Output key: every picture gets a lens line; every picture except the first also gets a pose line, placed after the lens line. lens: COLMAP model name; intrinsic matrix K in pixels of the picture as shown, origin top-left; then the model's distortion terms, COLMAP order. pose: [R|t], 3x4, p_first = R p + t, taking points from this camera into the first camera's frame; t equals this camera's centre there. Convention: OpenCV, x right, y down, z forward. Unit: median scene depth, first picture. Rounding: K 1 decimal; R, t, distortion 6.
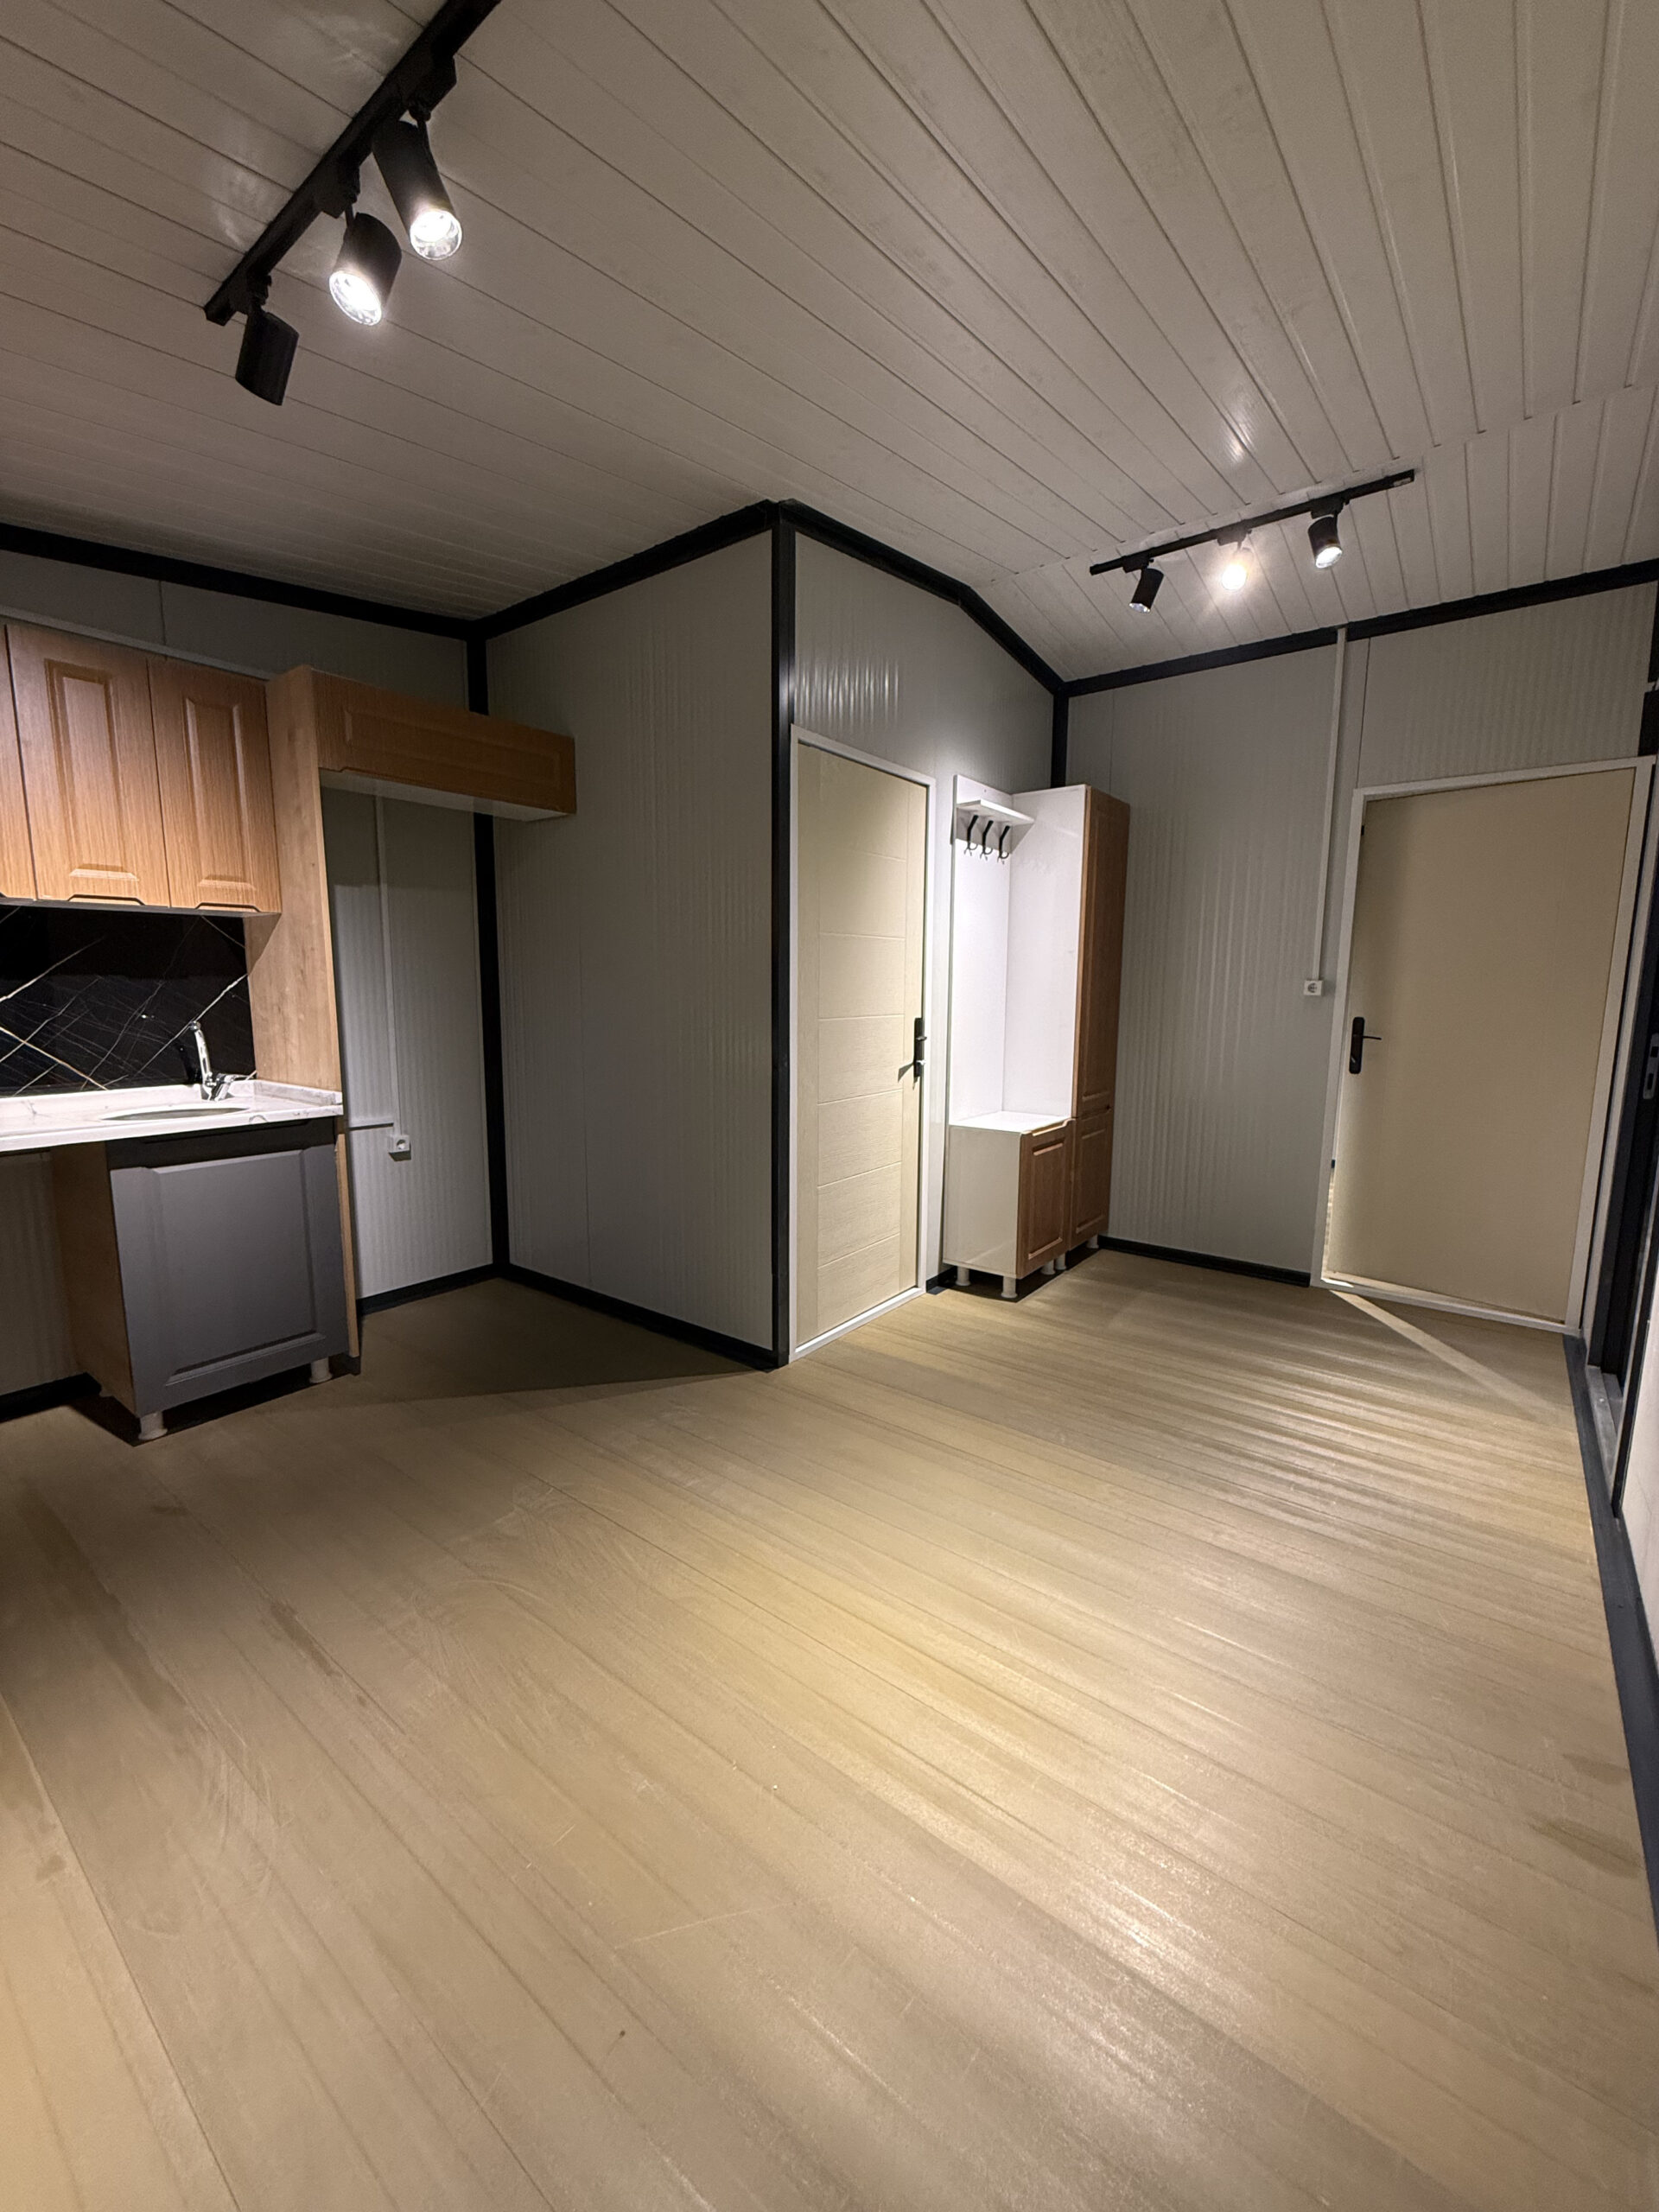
lens RADIAL K [[881.5, 0, 827.5], [0, 881.5, 1101.8], [0, 0, 1]] dist [0.001880, -0.000293]
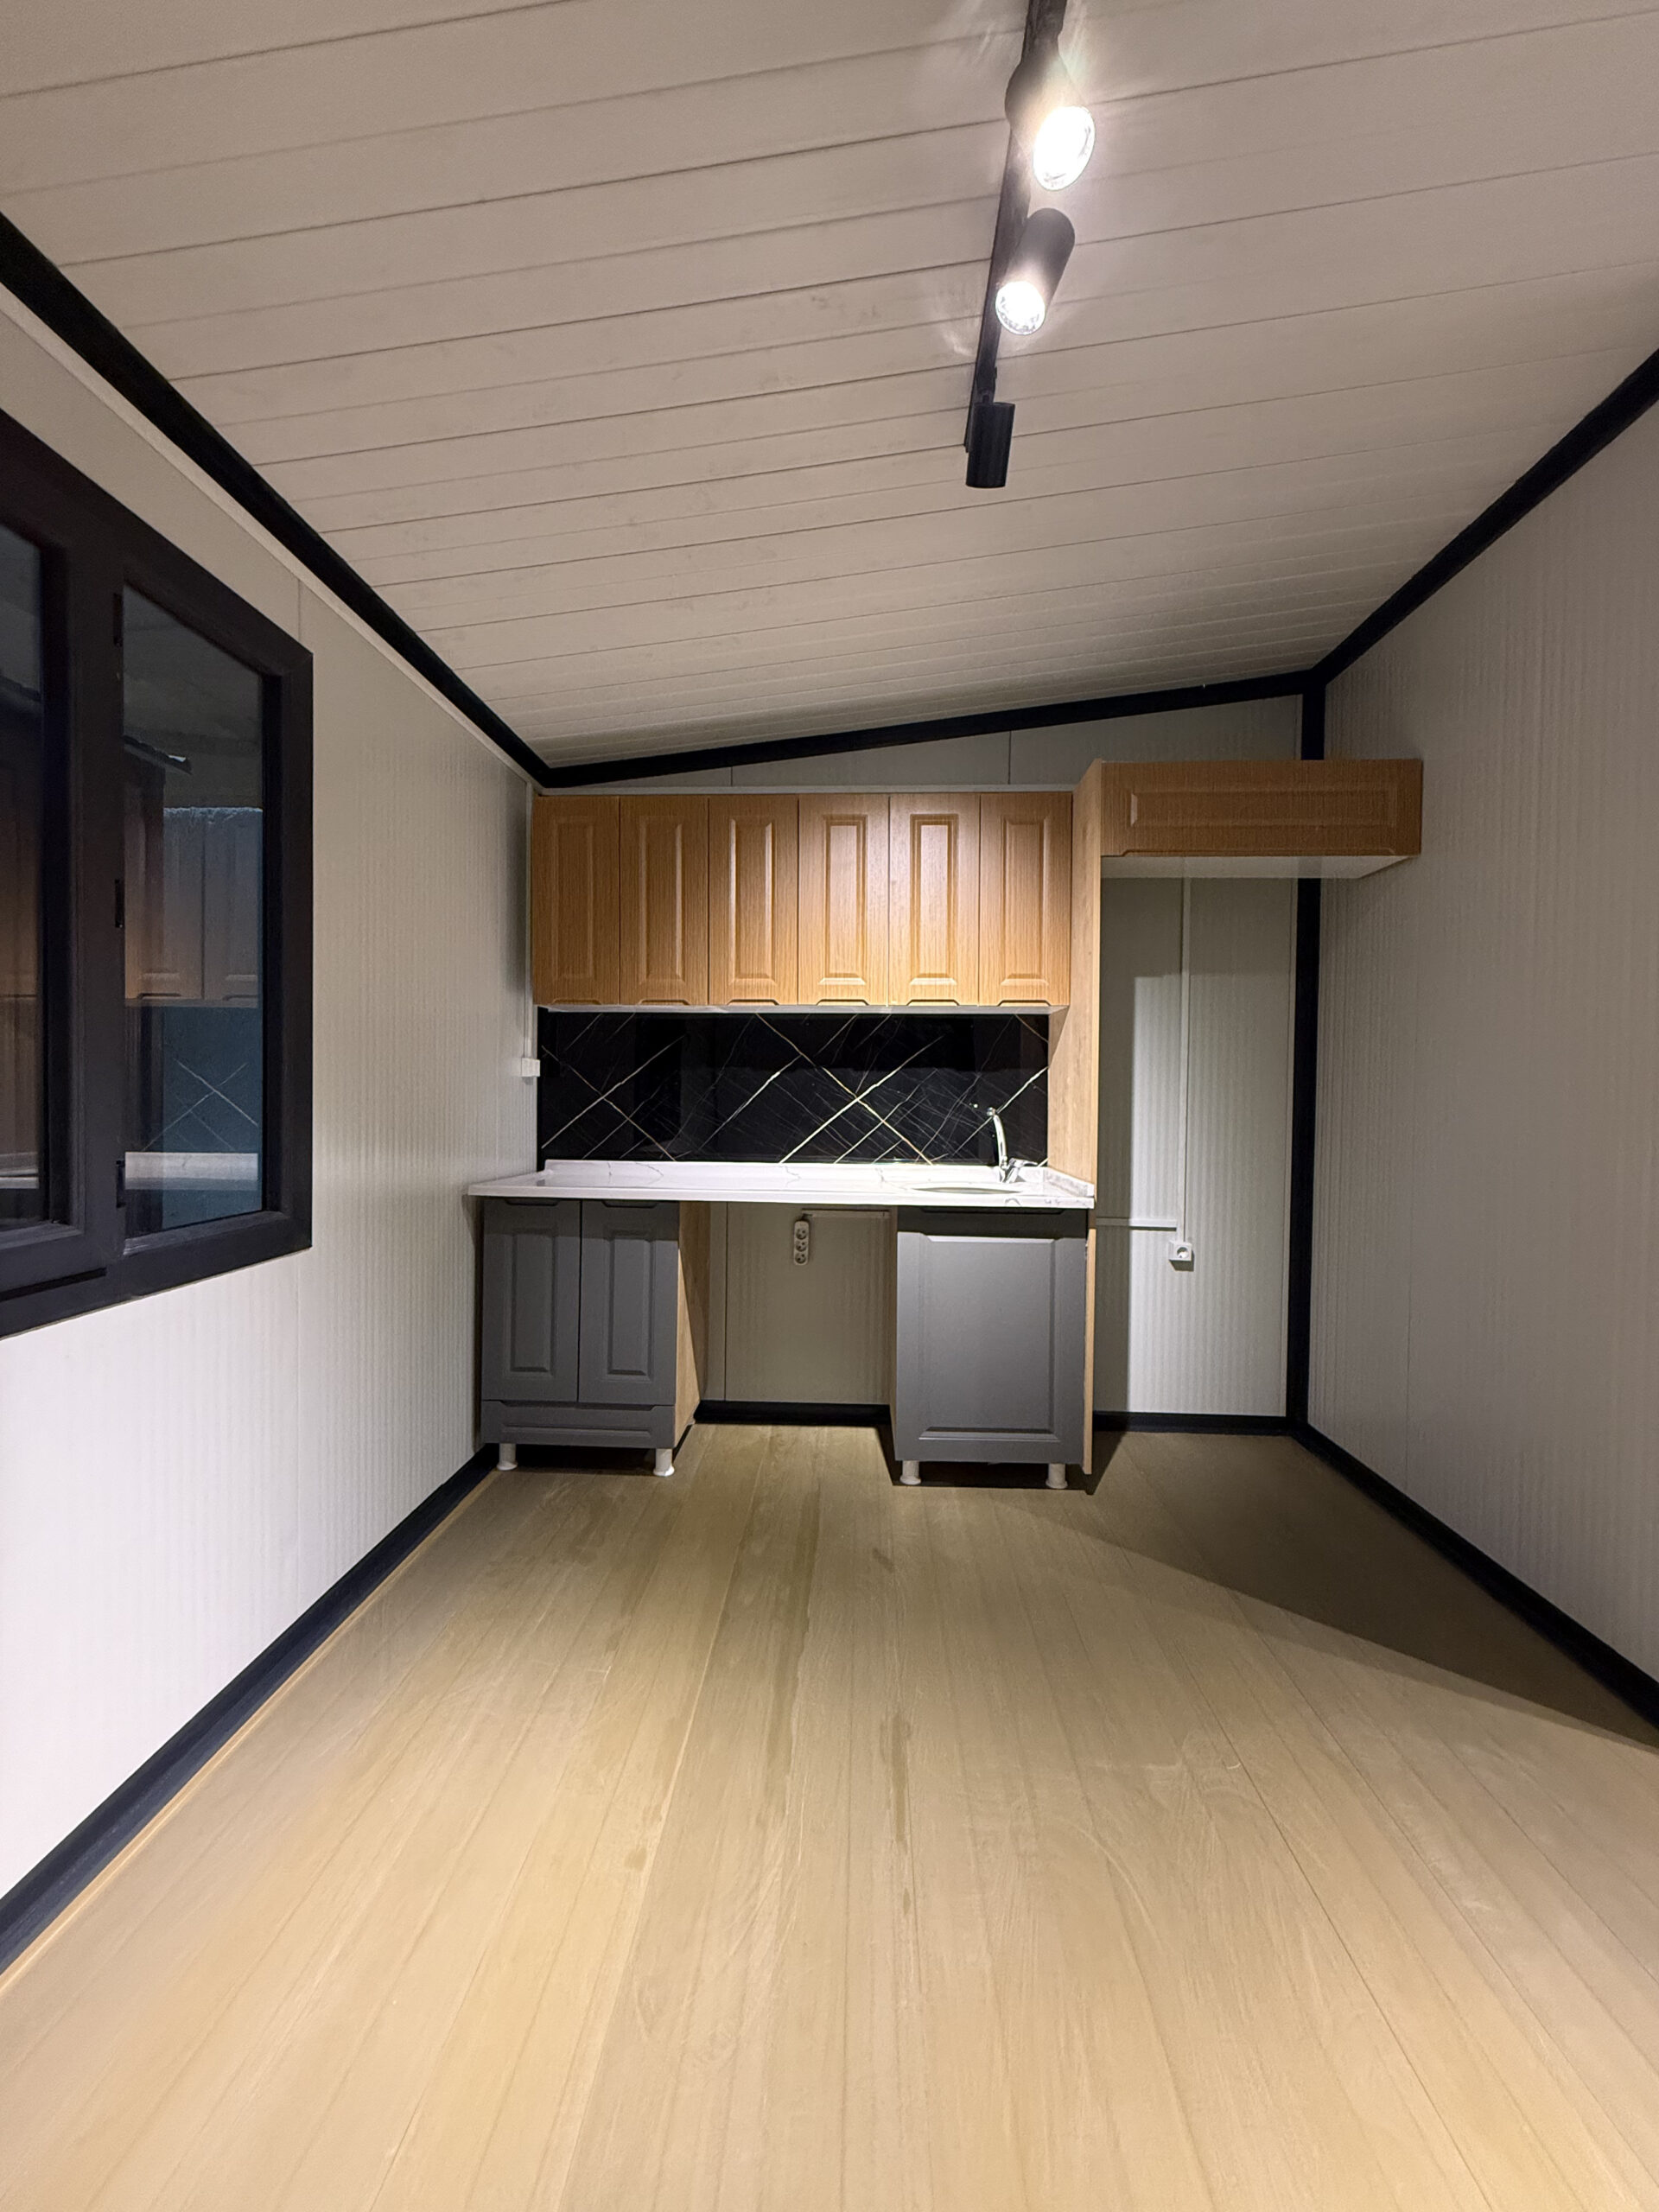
lens RADIAL K [[881.5, 0, 827.5], [0, 881.5, 1101.8], [0, 0, 1]] dist [0.001880, -0.000293]
pose [[0.577203, 0.012195, -0.816510, 0.054309], [-0.117482, 0.990727, -0.068253, -0.000511], [0.808106, 0.135321, 0.573283, 0.201342]]
